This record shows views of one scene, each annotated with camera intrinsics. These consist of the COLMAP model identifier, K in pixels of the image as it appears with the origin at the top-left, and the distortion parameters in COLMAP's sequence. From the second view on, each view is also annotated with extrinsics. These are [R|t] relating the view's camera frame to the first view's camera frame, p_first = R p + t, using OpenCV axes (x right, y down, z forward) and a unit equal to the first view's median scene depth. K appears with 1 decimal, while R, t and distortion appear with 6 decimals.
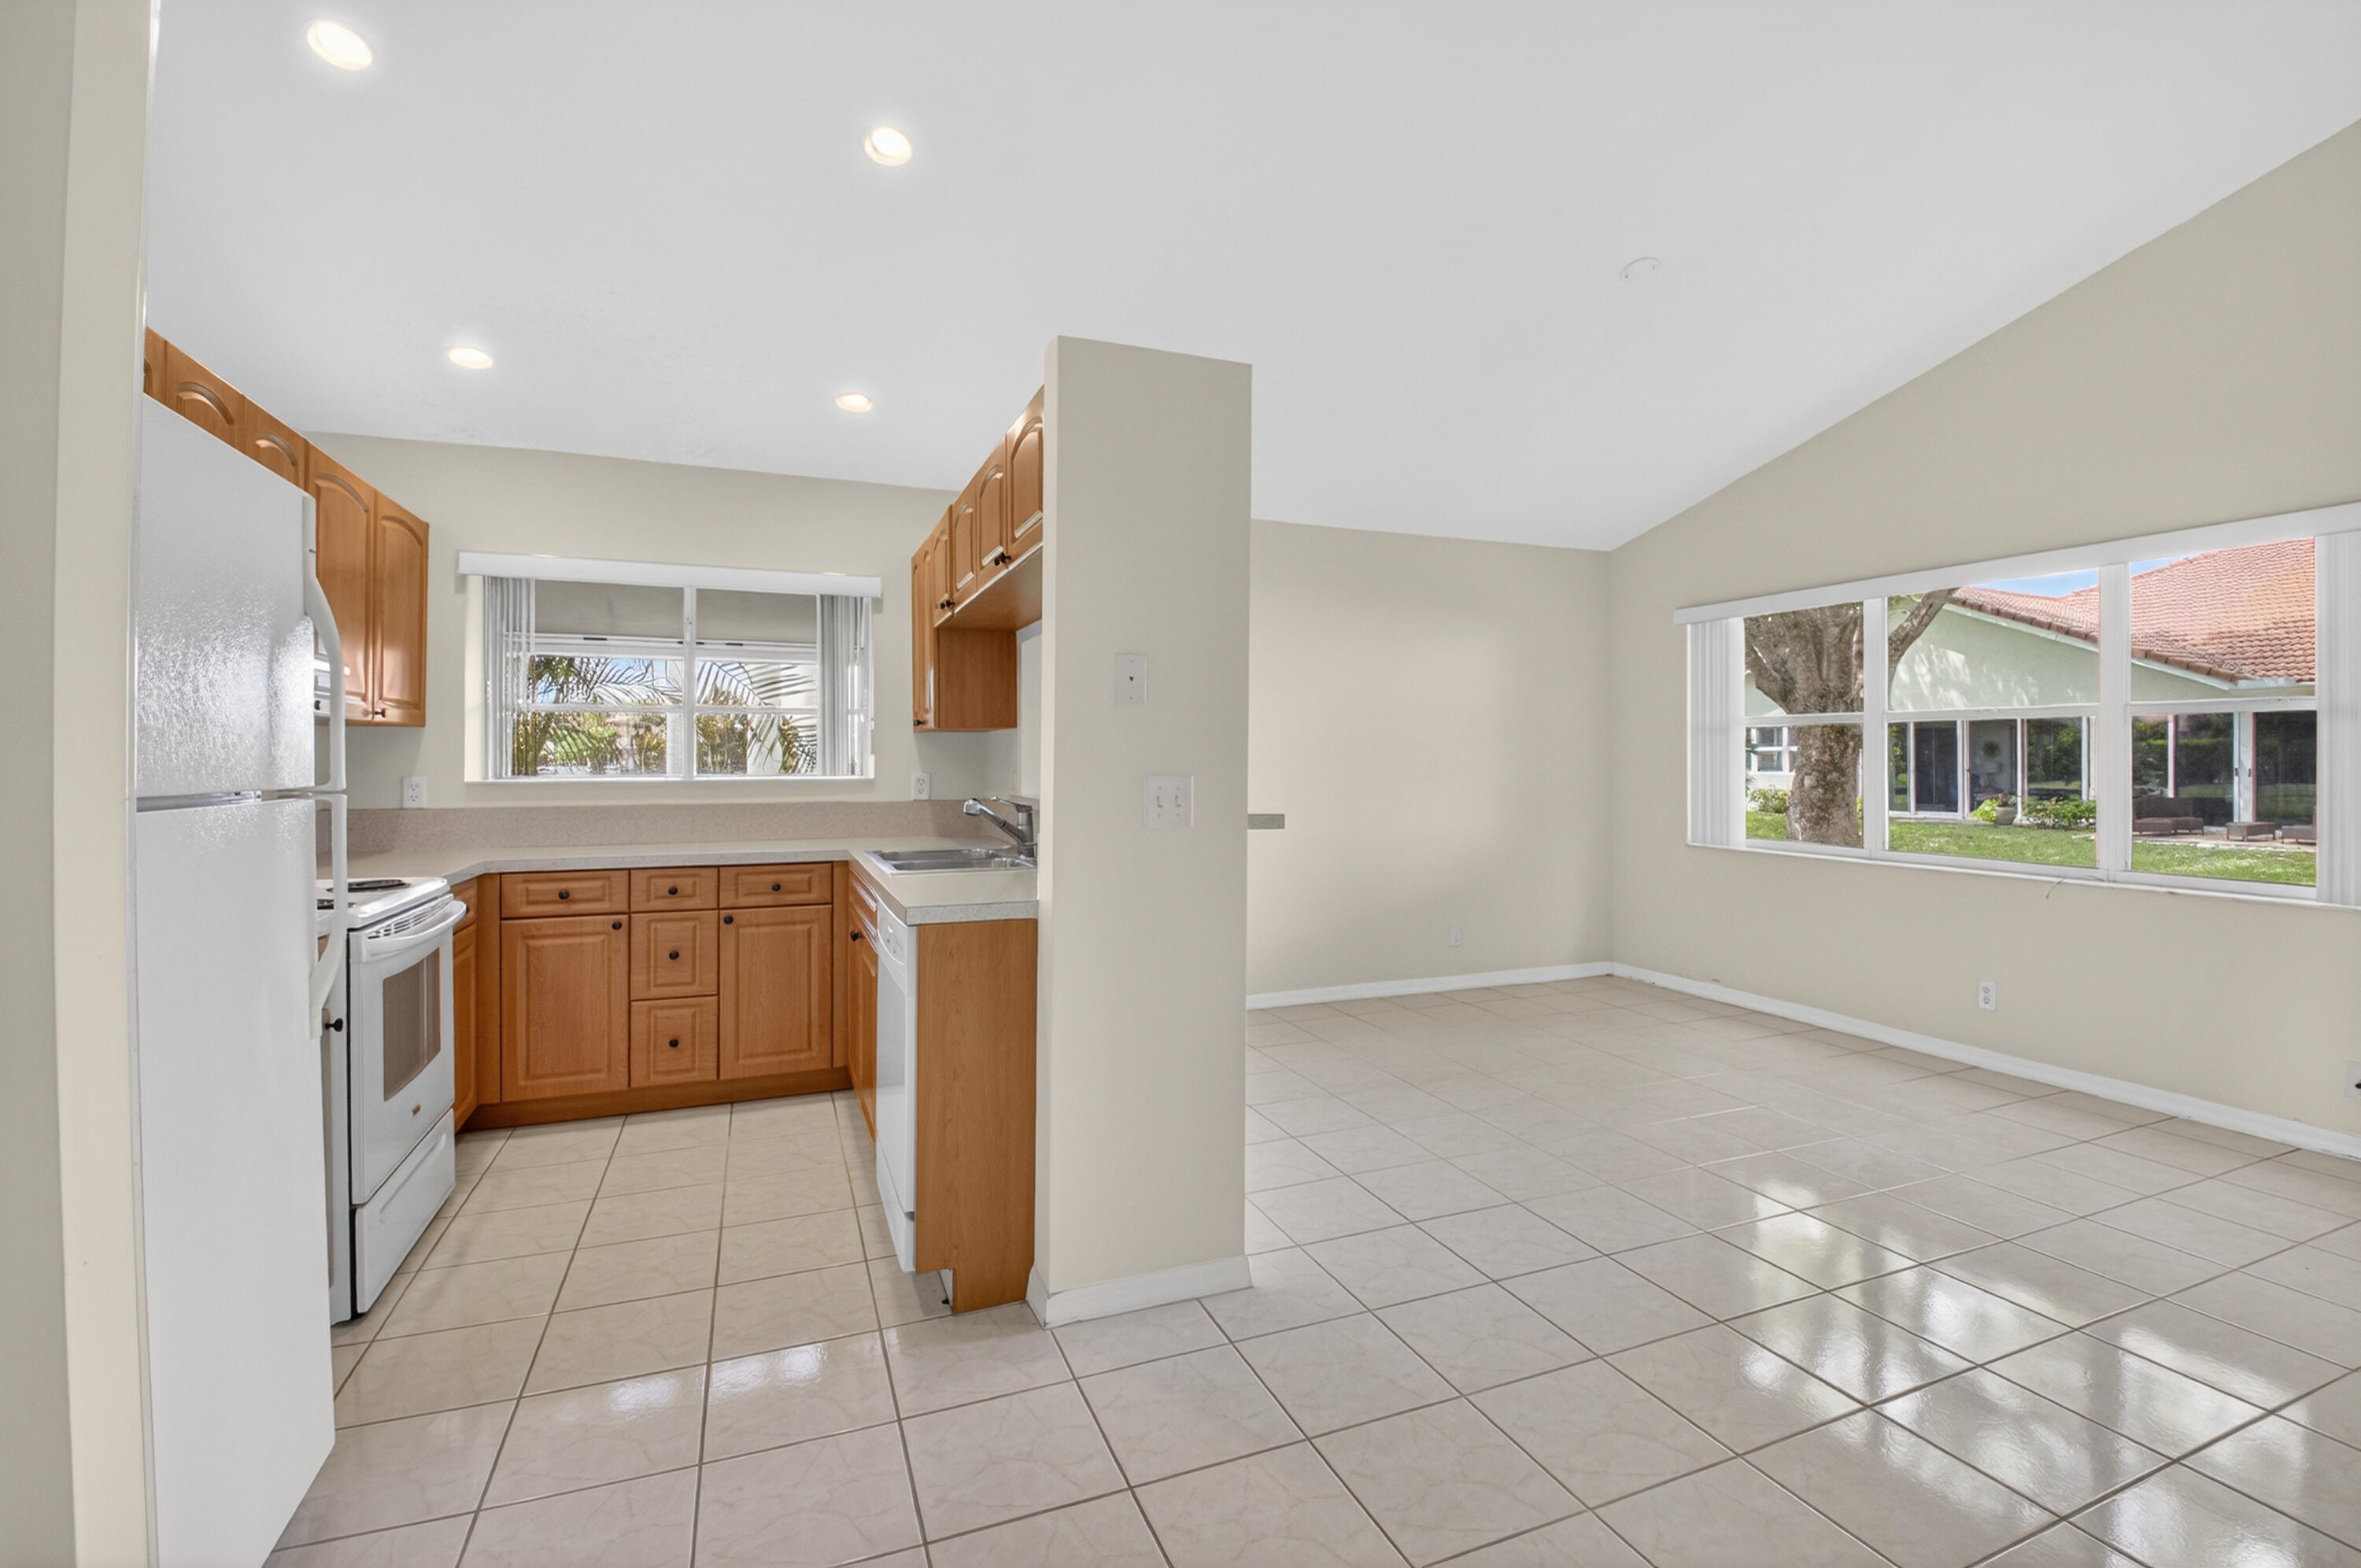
lens RADIAL K [[1047.4, 0, 1192.2], [0, 1047.4, 753.2], [0, 0, 1]] dist [0.022191, -0.036898]
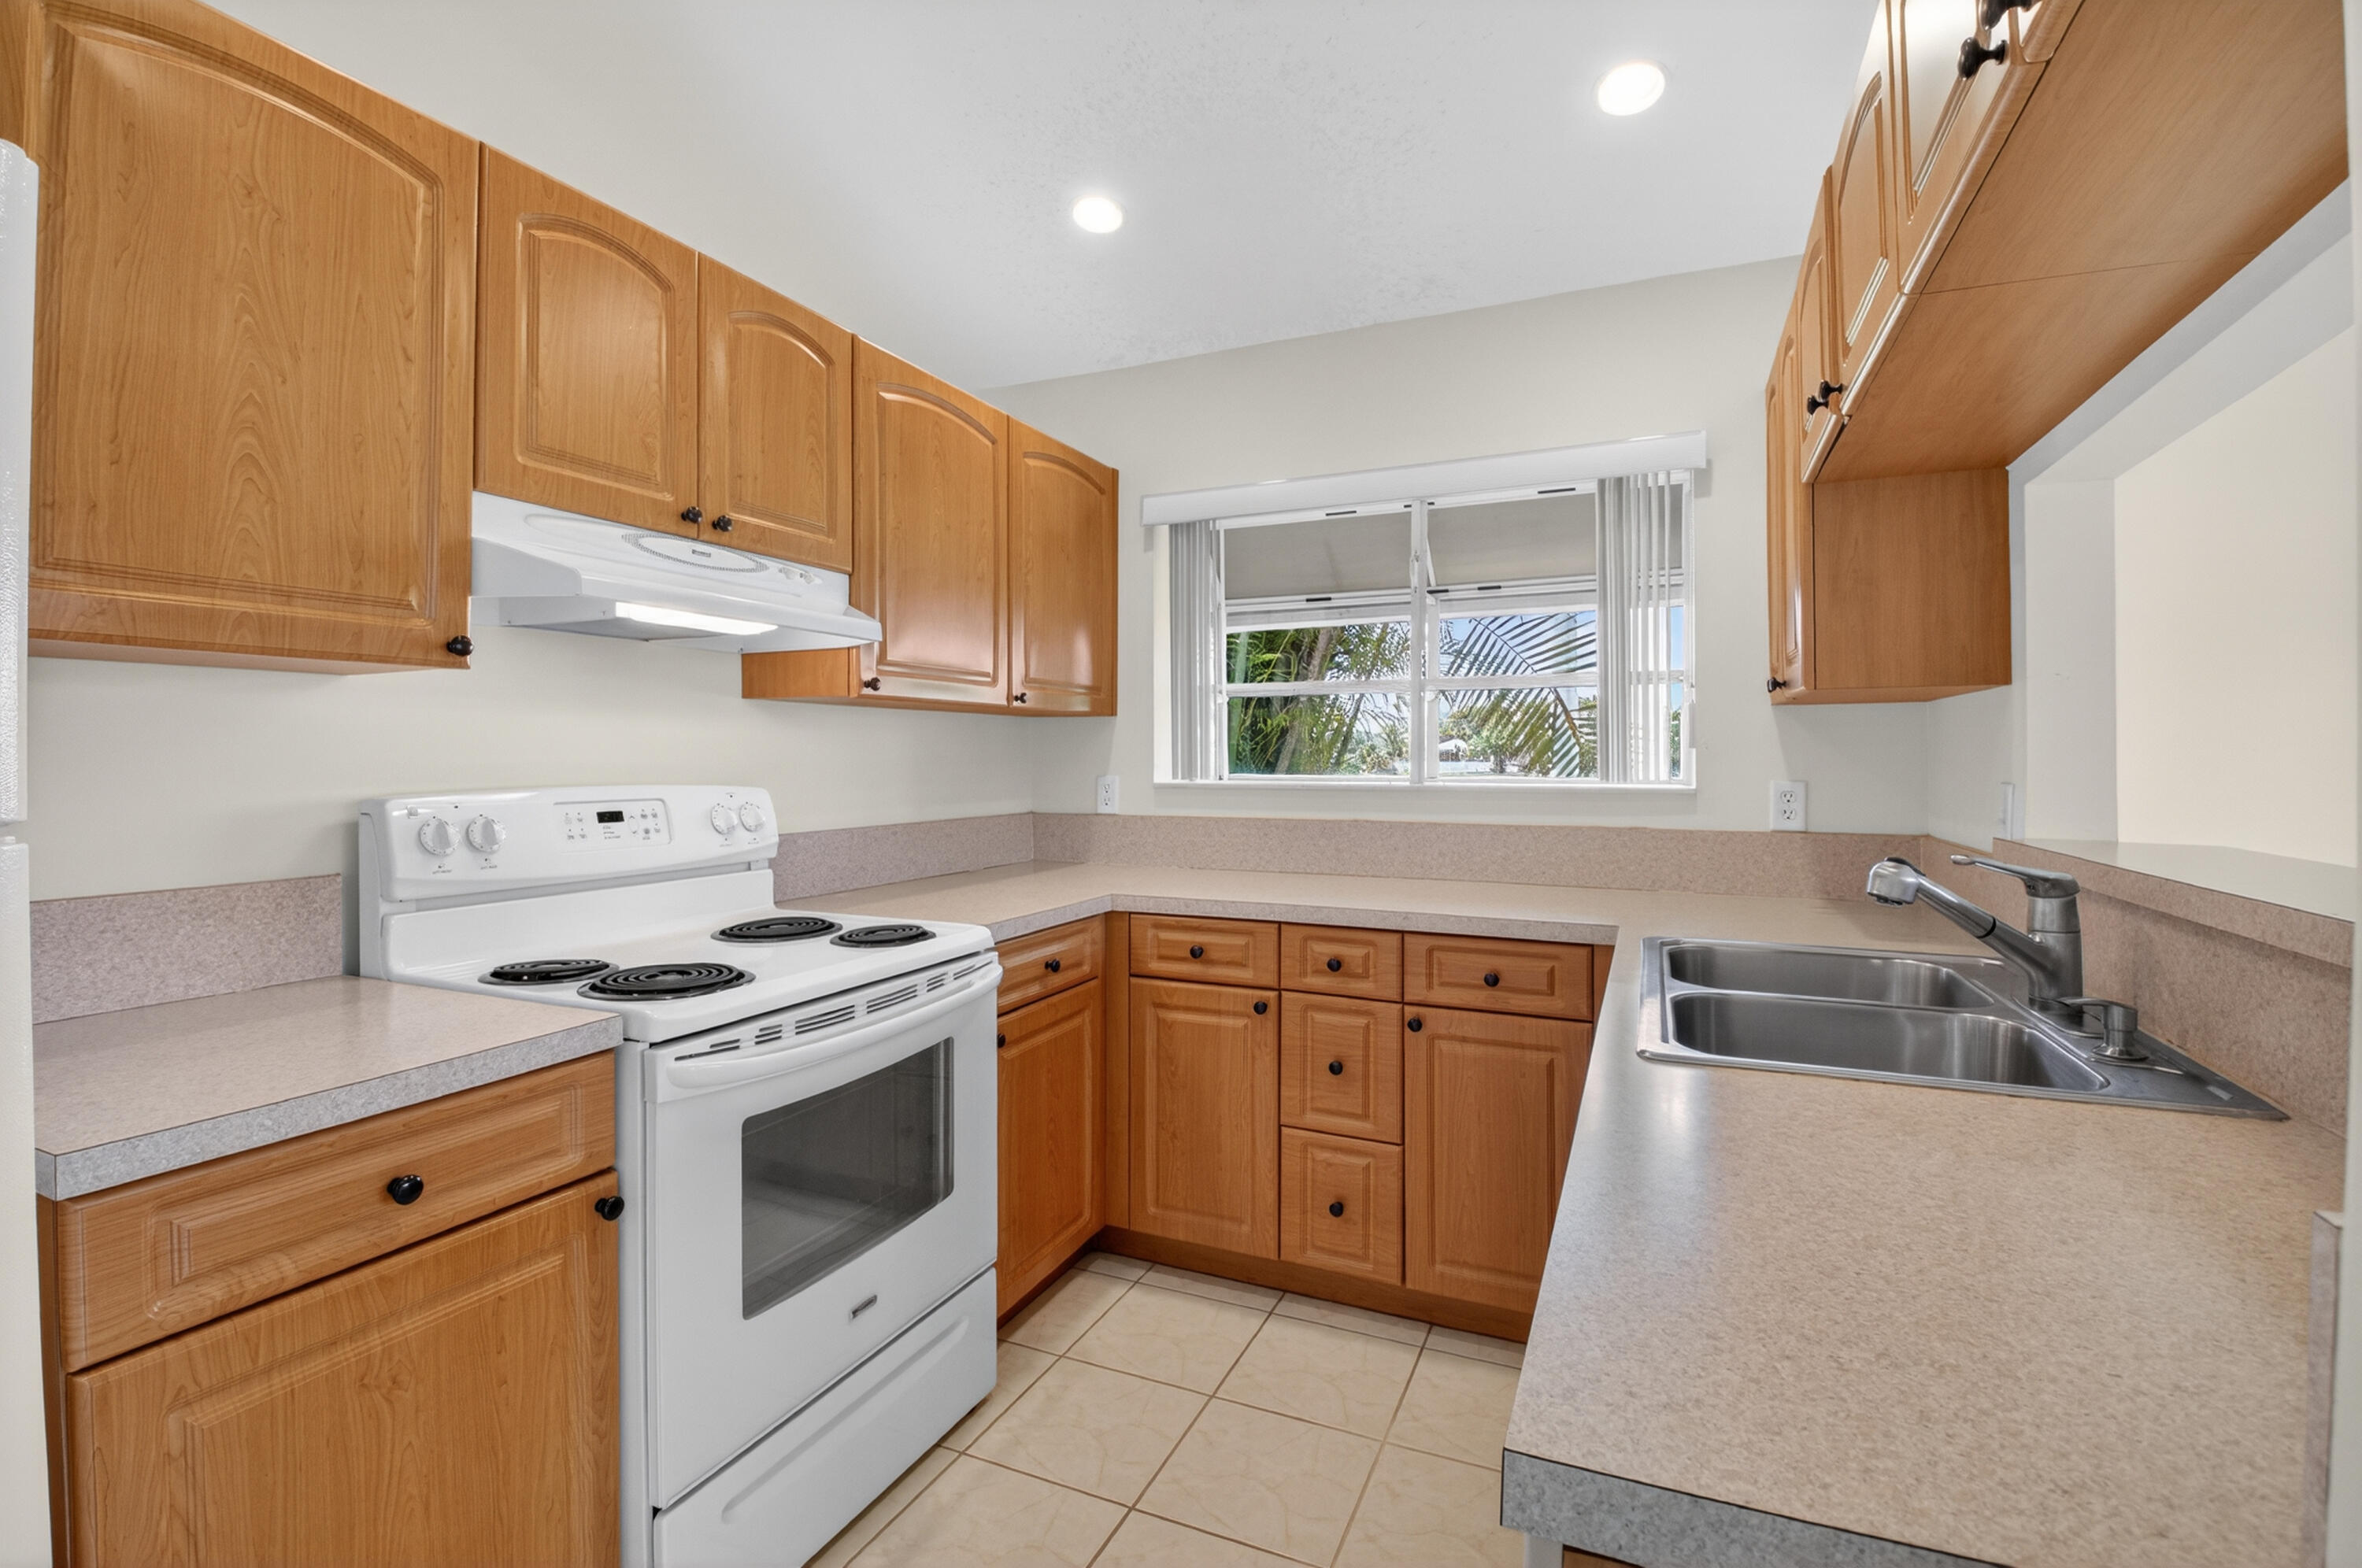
lens RADIAL K [[1047.8, 0, 1192.7], [0, 1047.8, 753.2], [0, 0, 1]] dist [0.022191, -0.036898]
pose [[0.694964, -0.001473, -0.719043, -0.101680], [0.003440, 0.999993, 0.001276, 0.003324], [0.719036, -0.003360, 0.694964, 0.503259]]
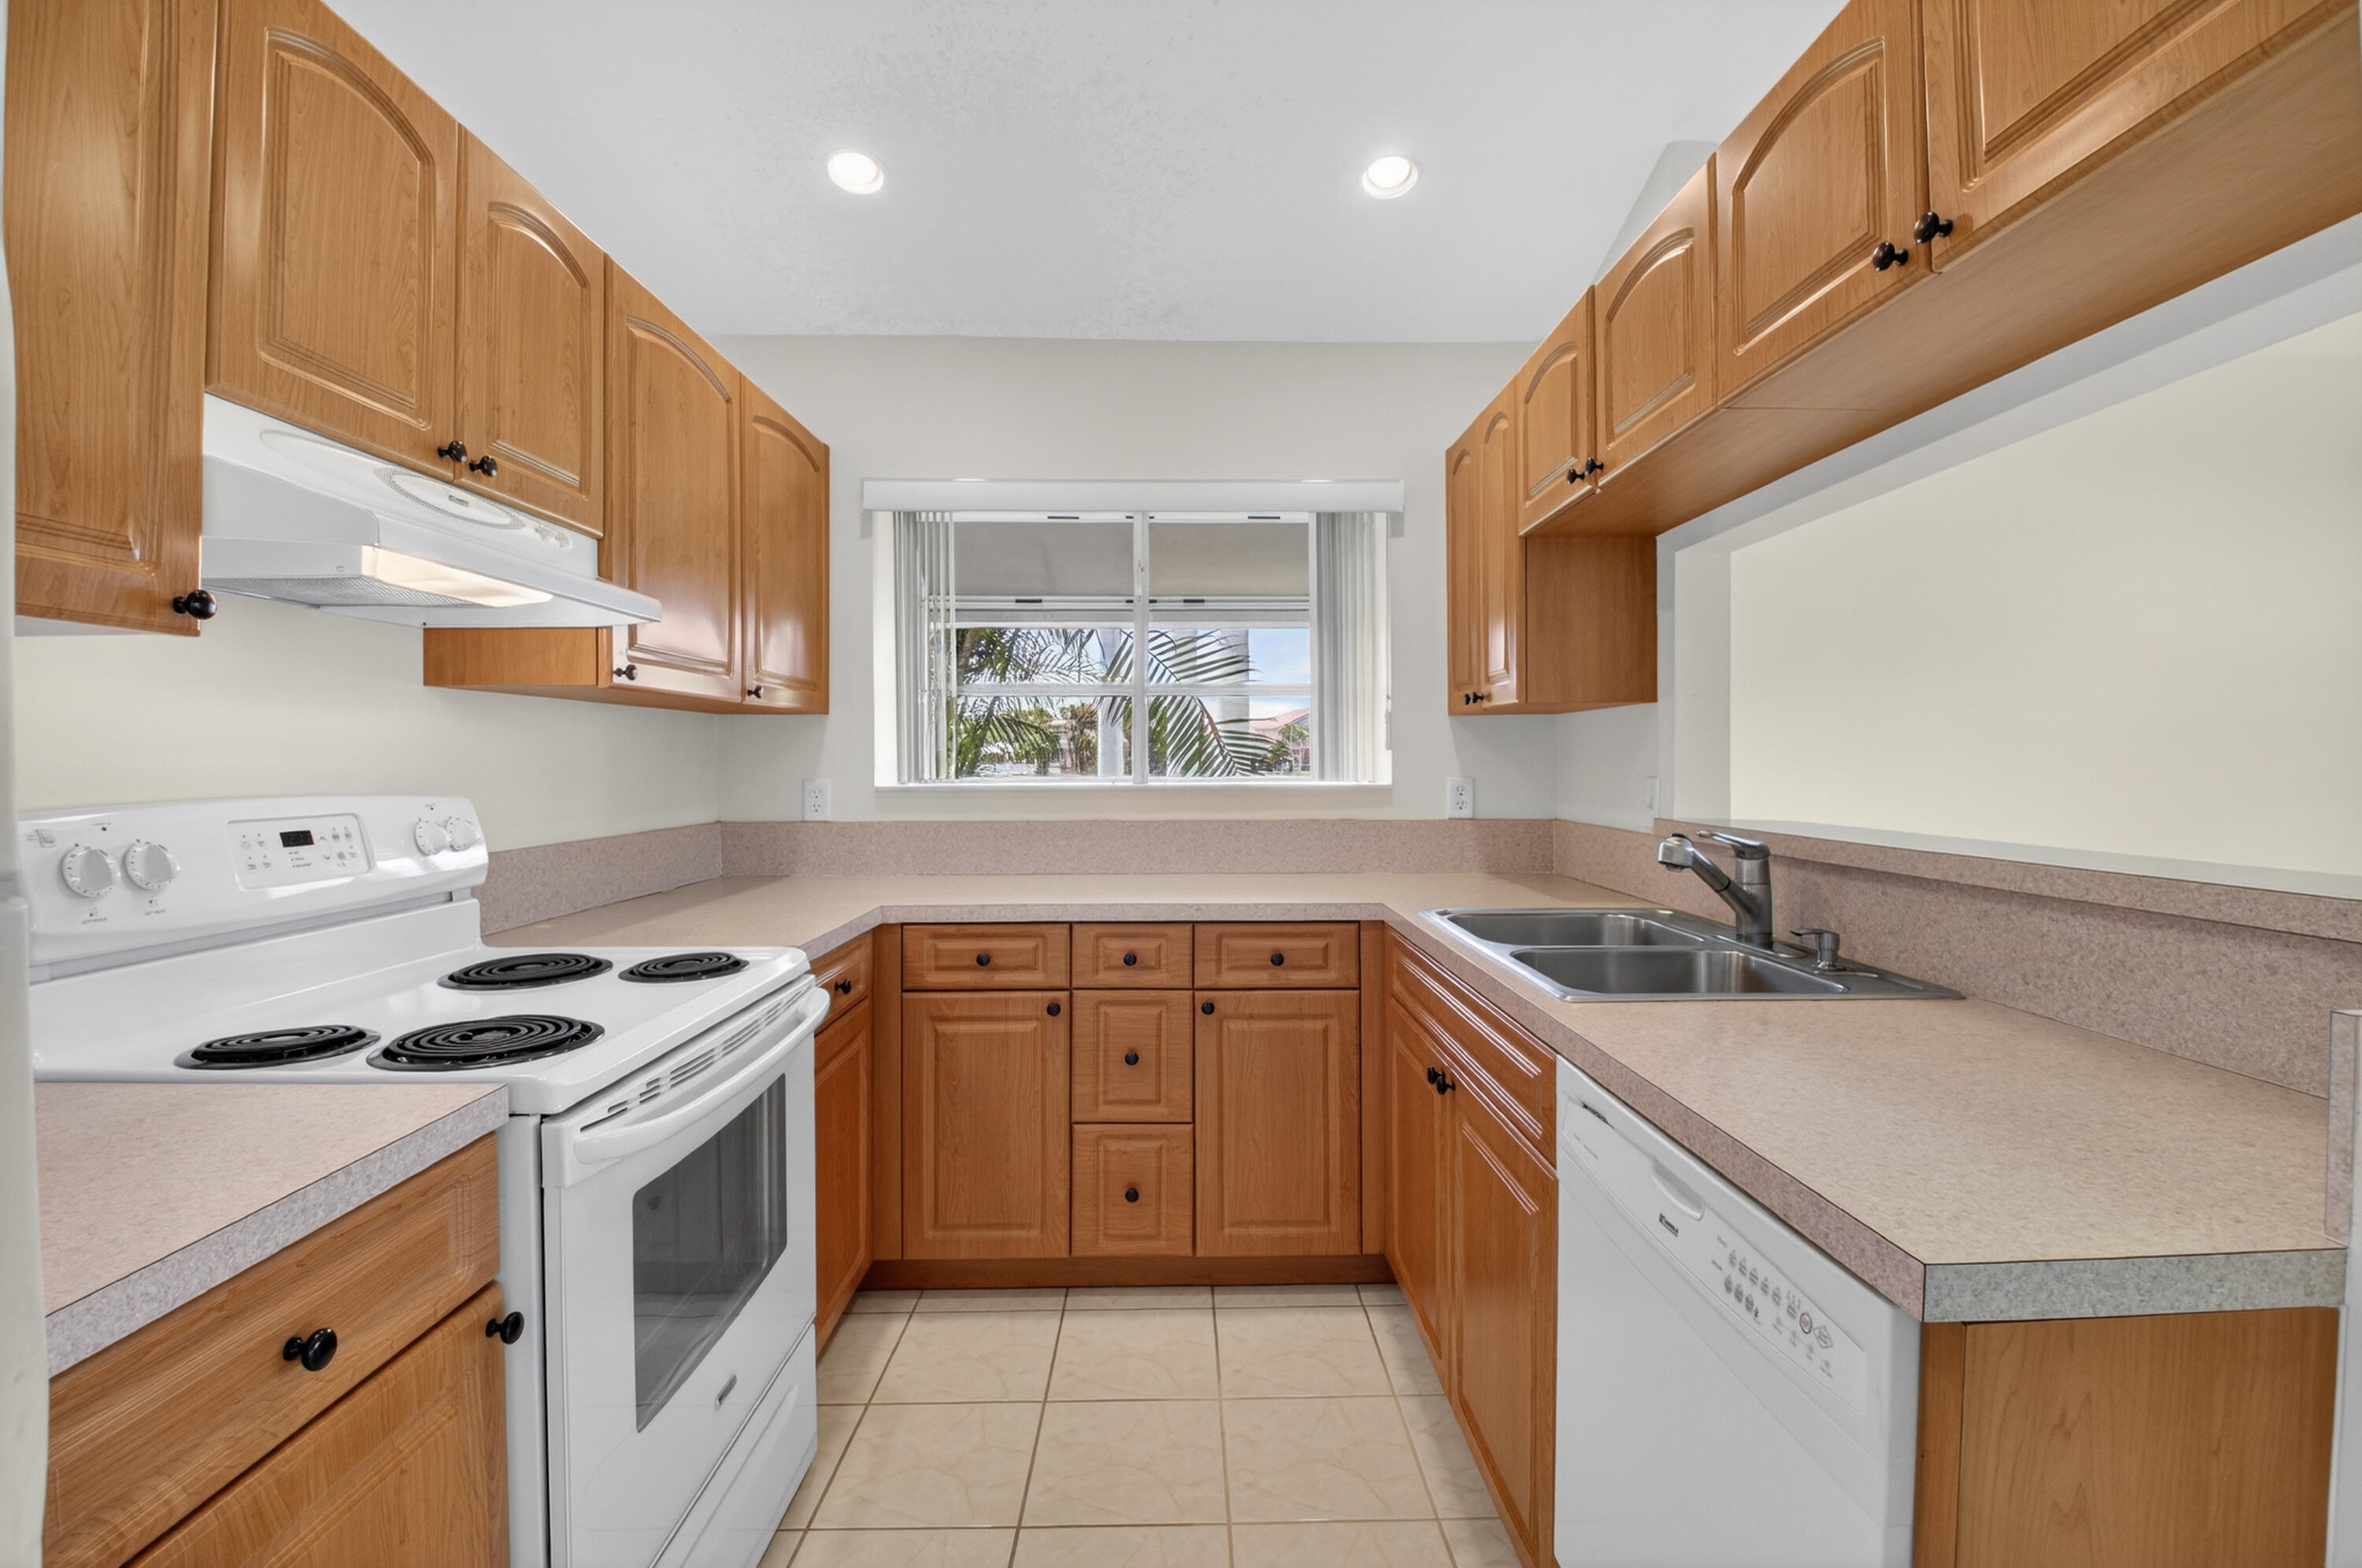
lens RADIAL K [[1046.0, 0, 1201.9], [0, 1046.0, 763.1], [0, 0, 1]] dist [0.022301, -0.029162]
pose [[0.935601, 0.000649, -0.353060, -0.224137], [0.002886, 0.999951, 0.009487, 0.003686], [0.353048, -0.009895, 0.935553, 0.411481]]
